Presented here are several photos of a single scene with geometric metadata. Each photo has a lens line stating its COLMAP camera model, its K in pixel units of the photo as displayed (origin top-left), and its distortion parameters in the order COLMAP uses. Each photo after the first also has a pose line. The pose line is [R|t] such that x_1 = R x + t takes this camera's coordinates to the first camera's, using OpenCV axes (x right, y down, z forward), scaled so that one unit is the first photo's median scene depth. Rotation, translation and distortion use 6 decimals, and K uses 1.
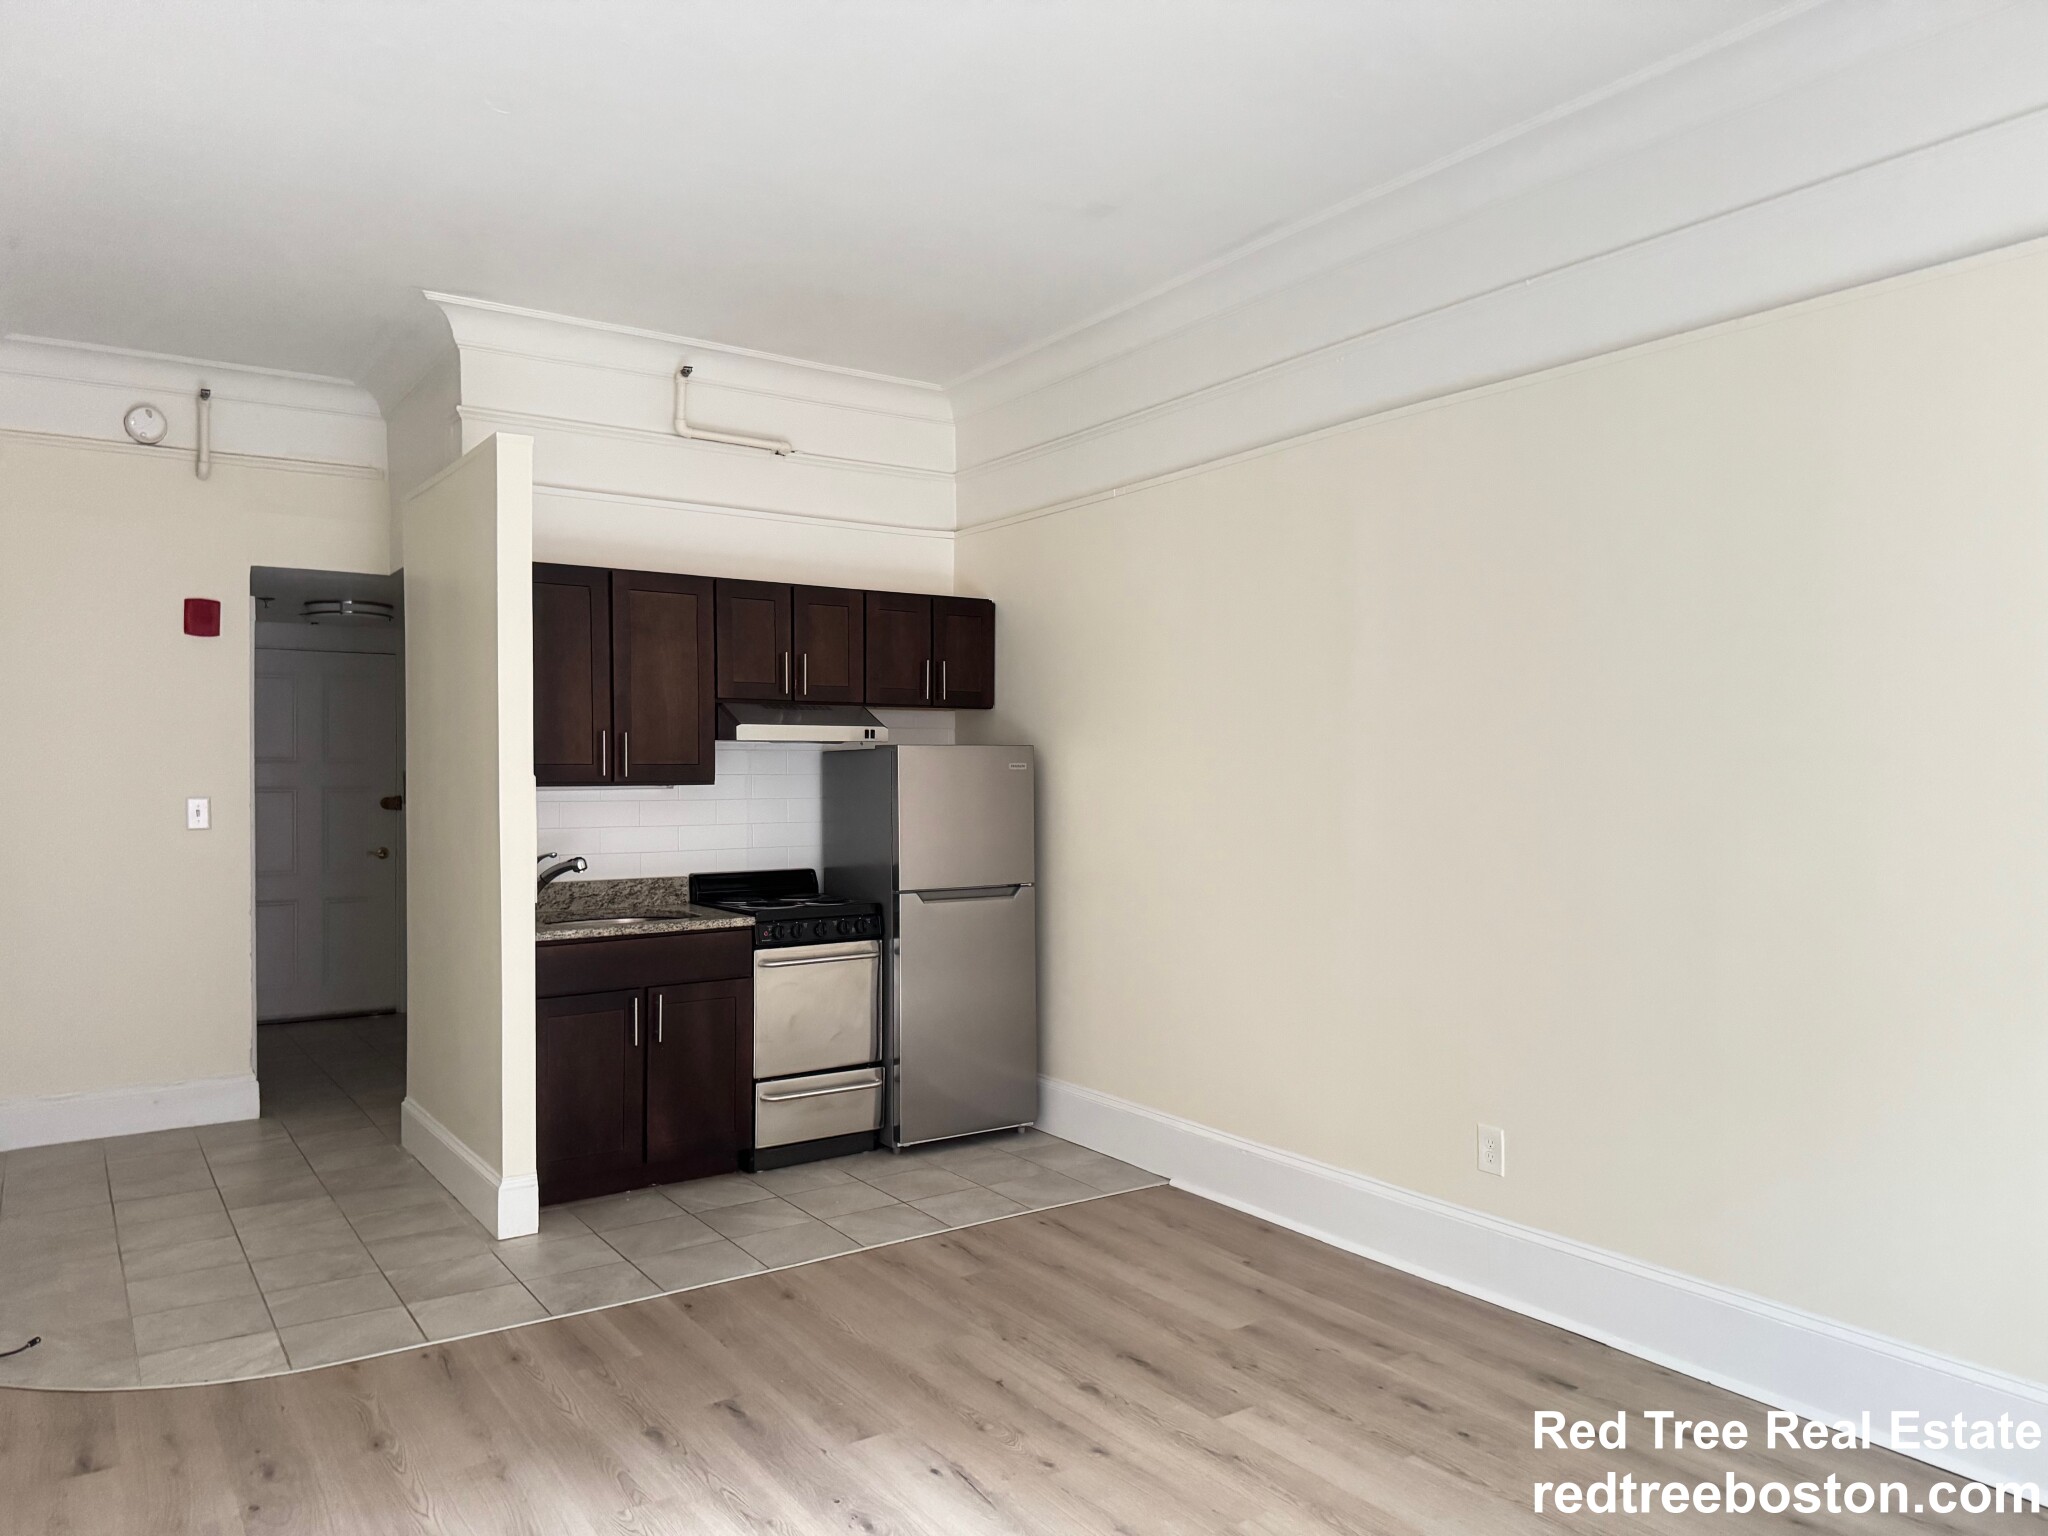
lens RADIAL K [[1451.3, 0, 1017.4], [0, 1451.3, 769.6], [0, 0, 1]] dist [0.119220, -0.143427]
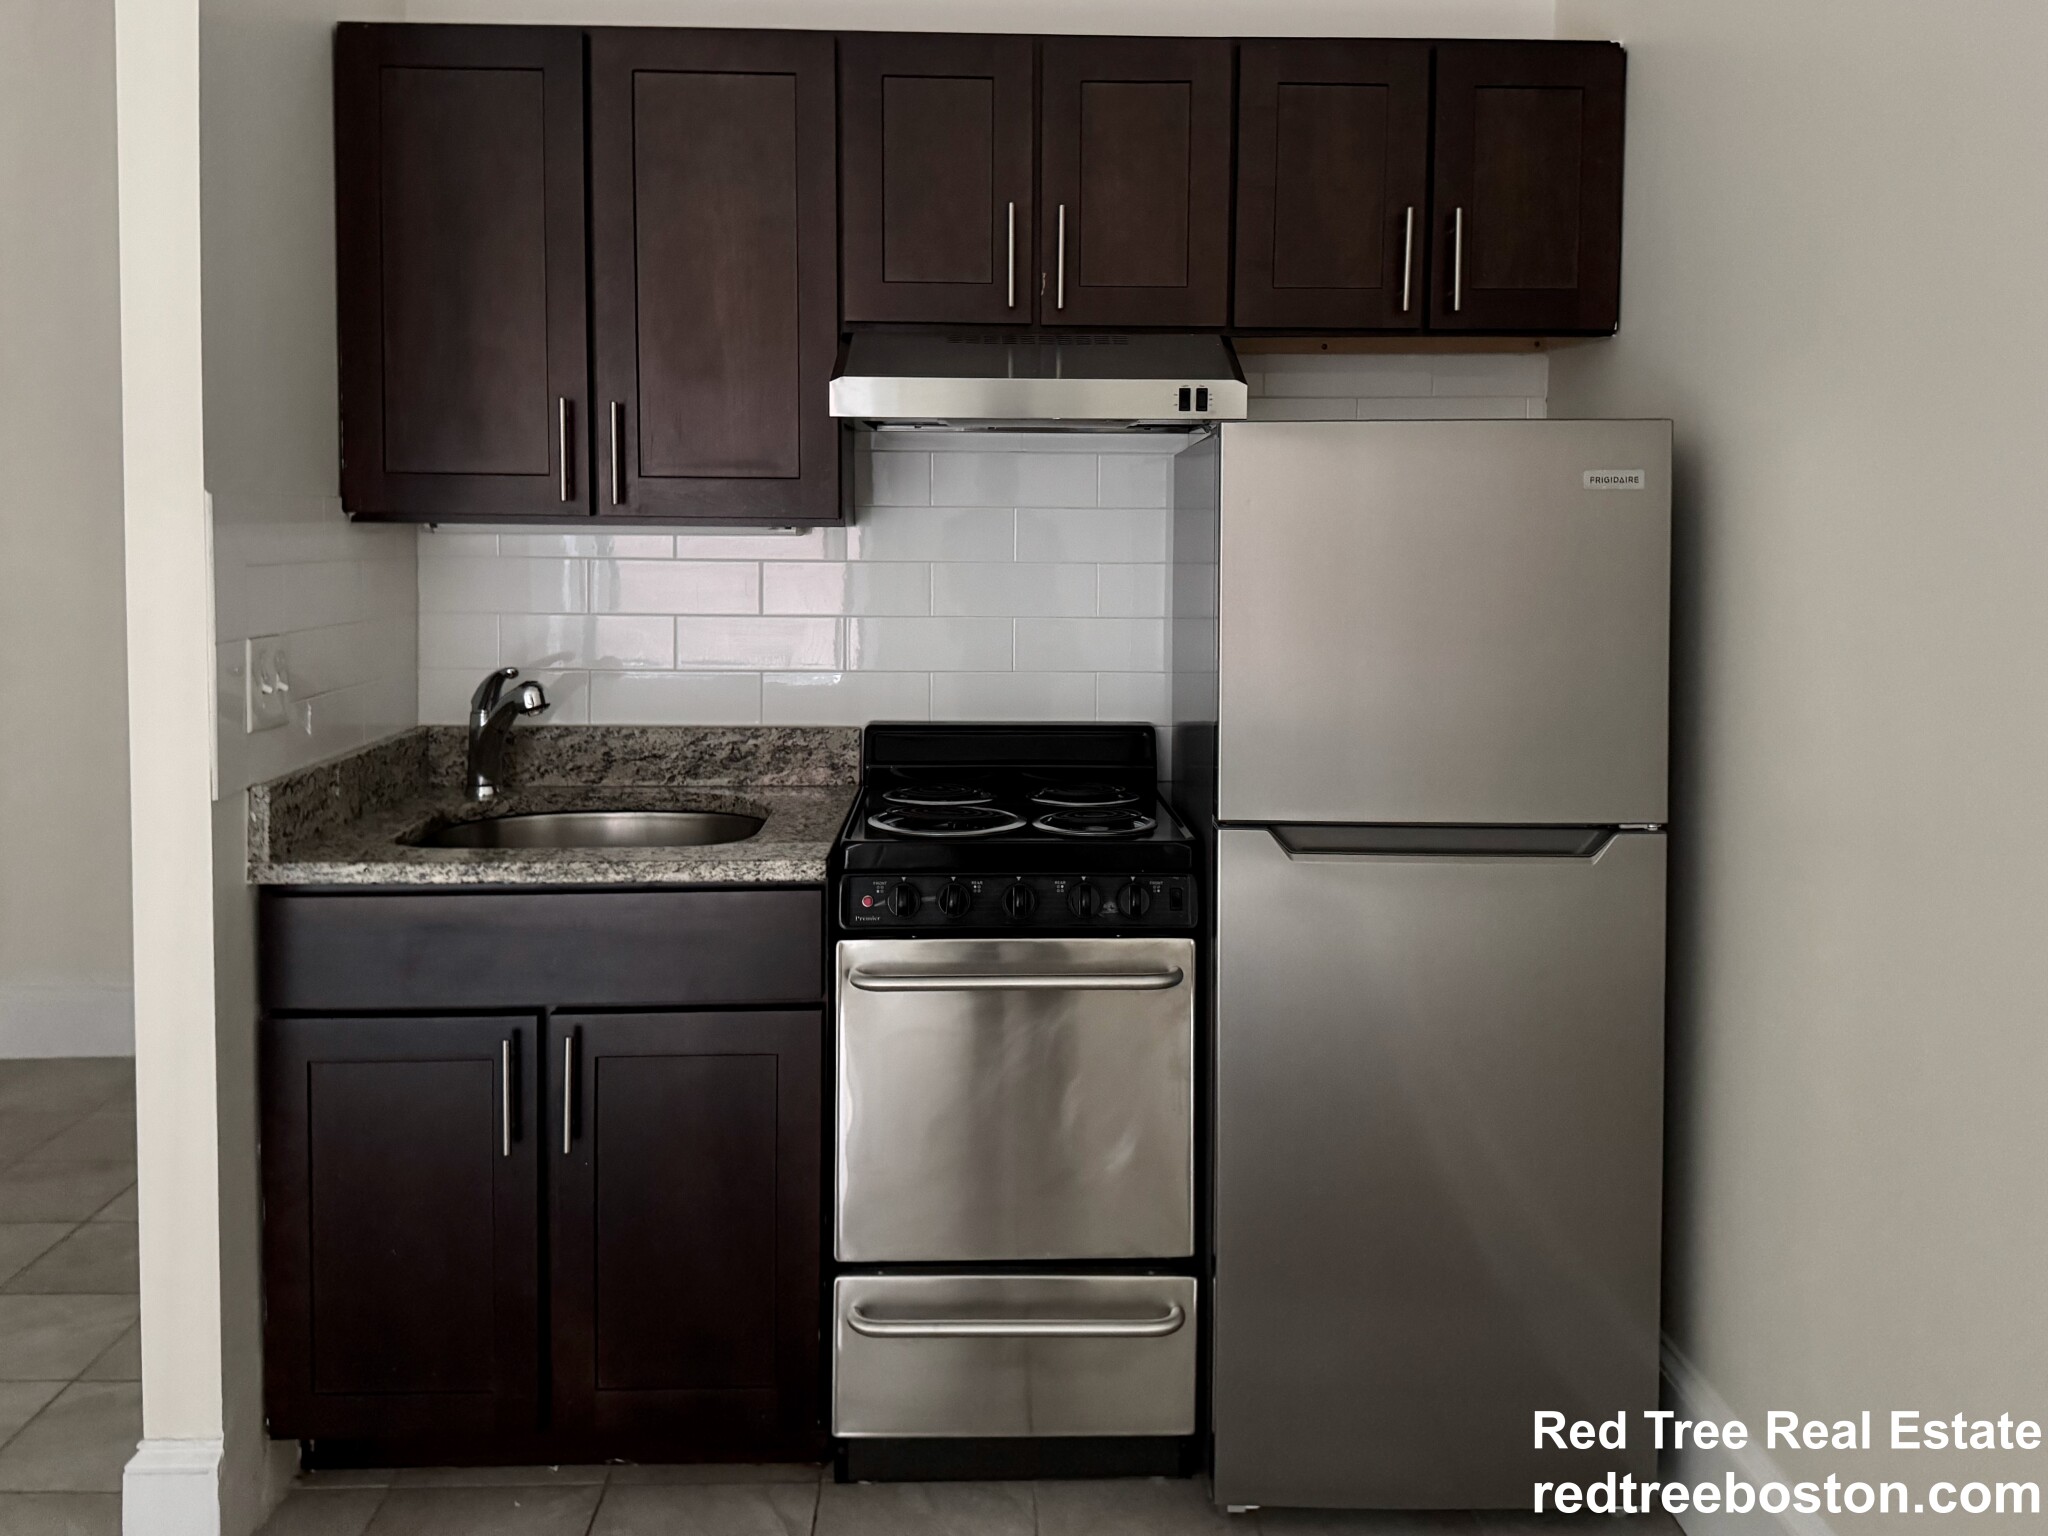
lens RADIAL K [[1627.3, 0, 1023.2], [0, 1627.3, 601.0], [0, 0, 1]] dist [0.149989, -0.216655]
pose [[0.841892, 0.033942, -0.538578, 0.101884], [-0.007715, 0.998675, 0.050879, 0.007322], [0.539591, -0.038680, 0.841038, 0.647397]]
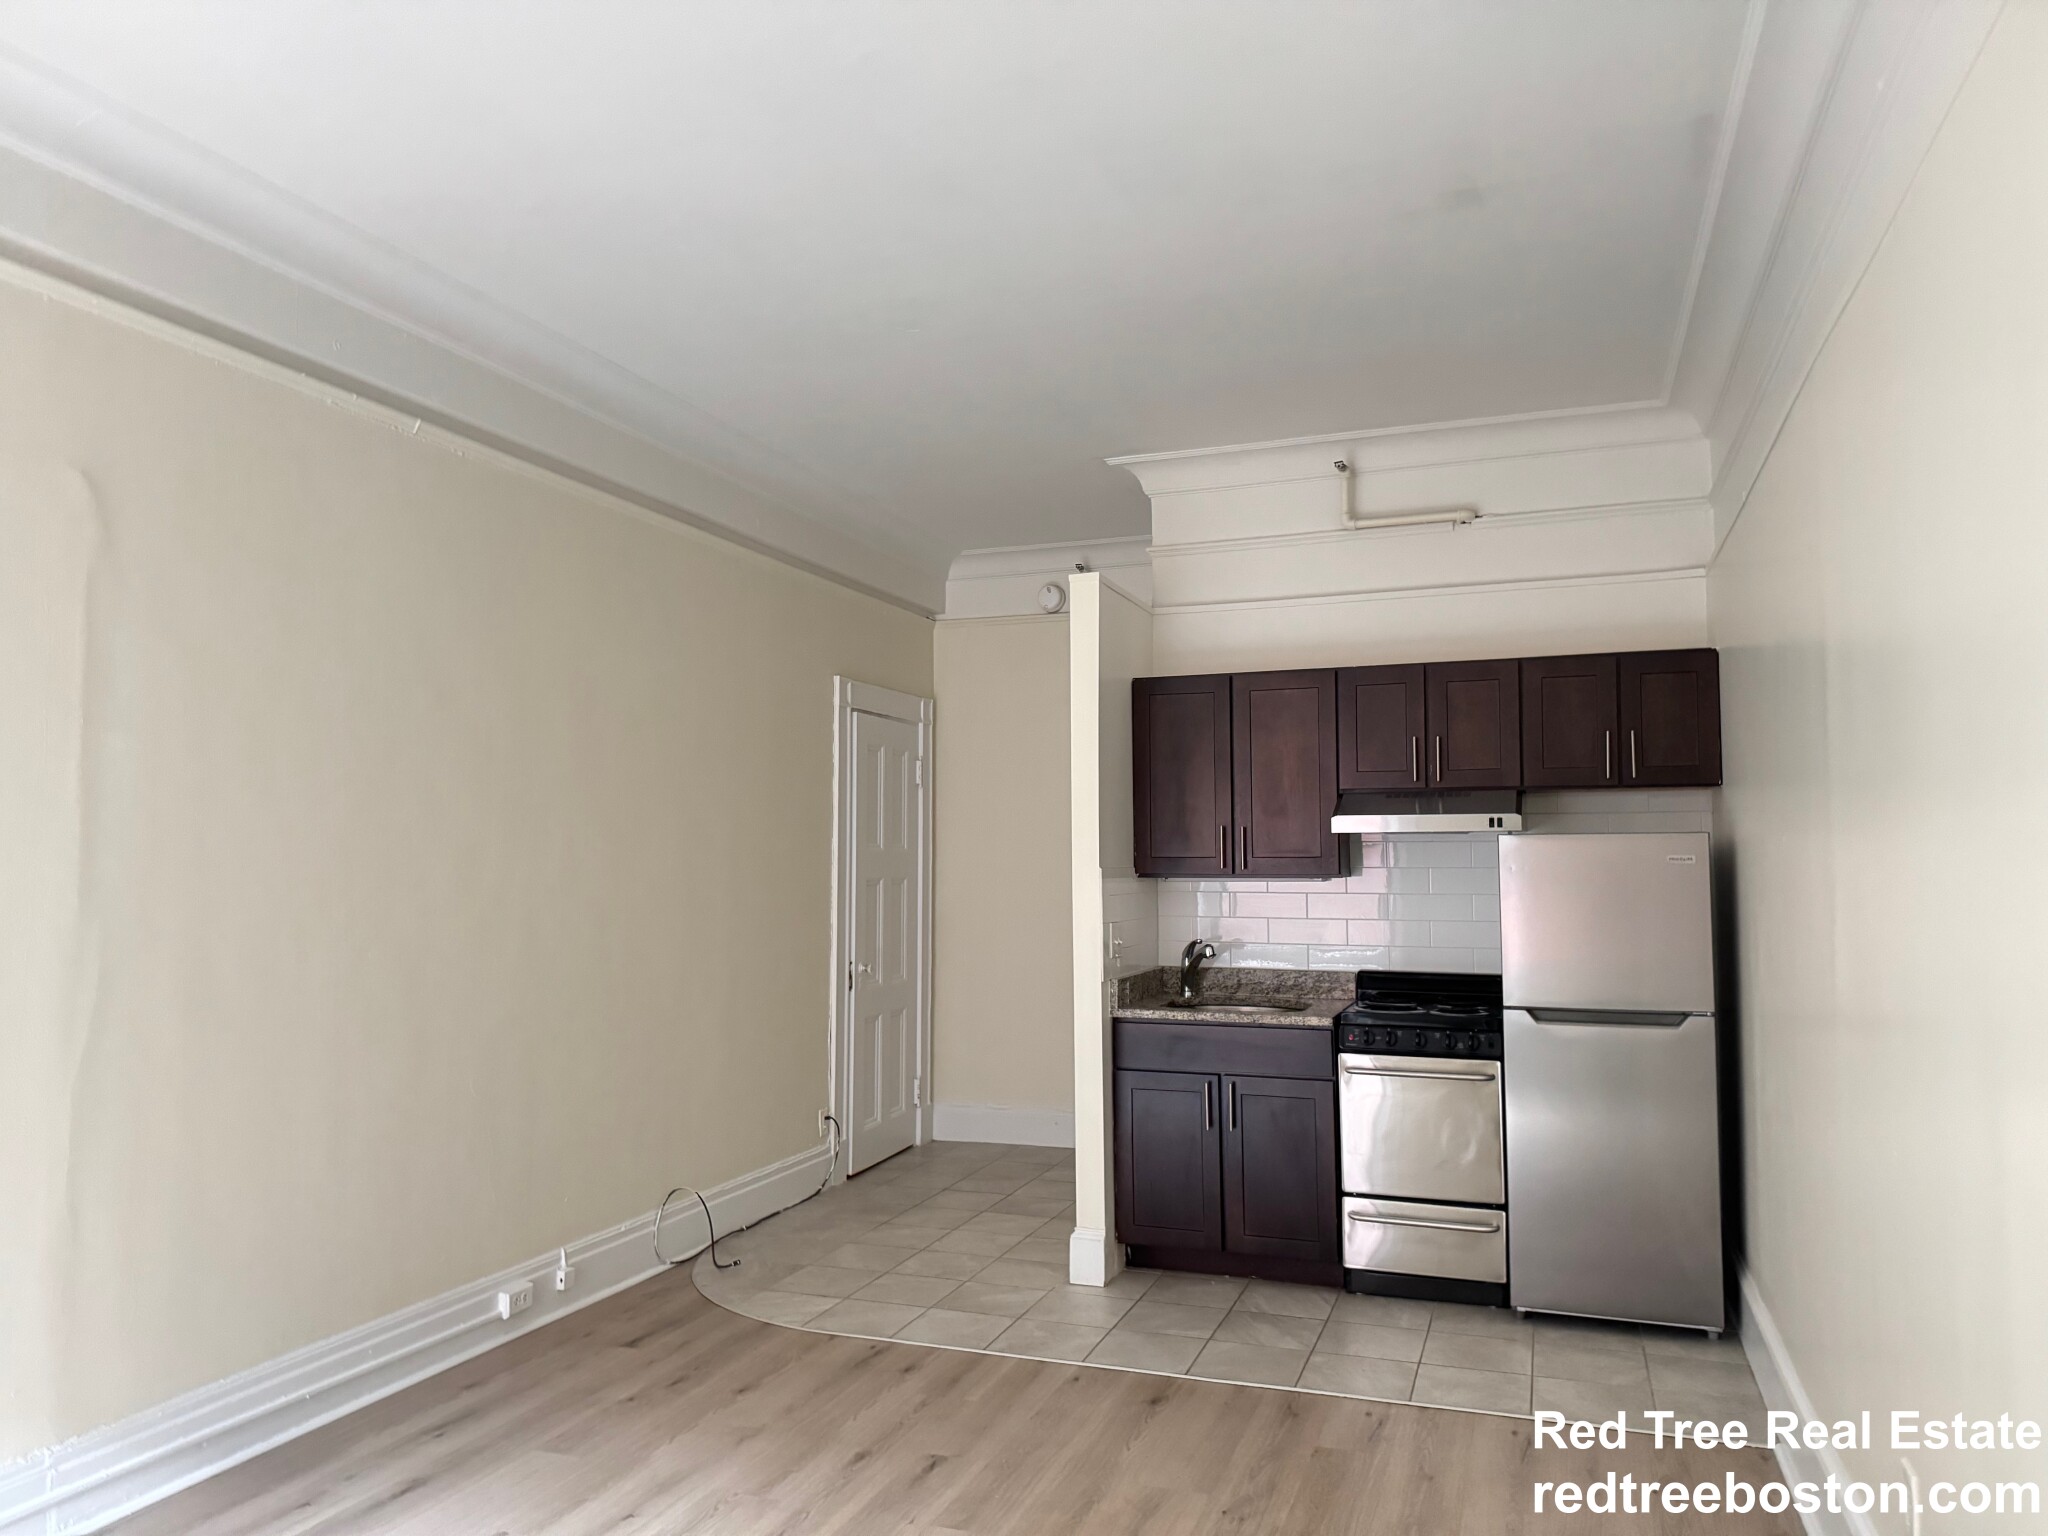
lens RADIAL K [[1451.3, 0, 1017.4], [0, 1451.3, 769.6], [0, 0, 1]] dist [0.119220, -0.143427]
pose [[0.586687, -0.050143, -0.808260, 0.477014], [0.002381, 0.998184, -0.060197, -0.004416], [0.809810, 0.033392, 0.585741, 0.260136]]
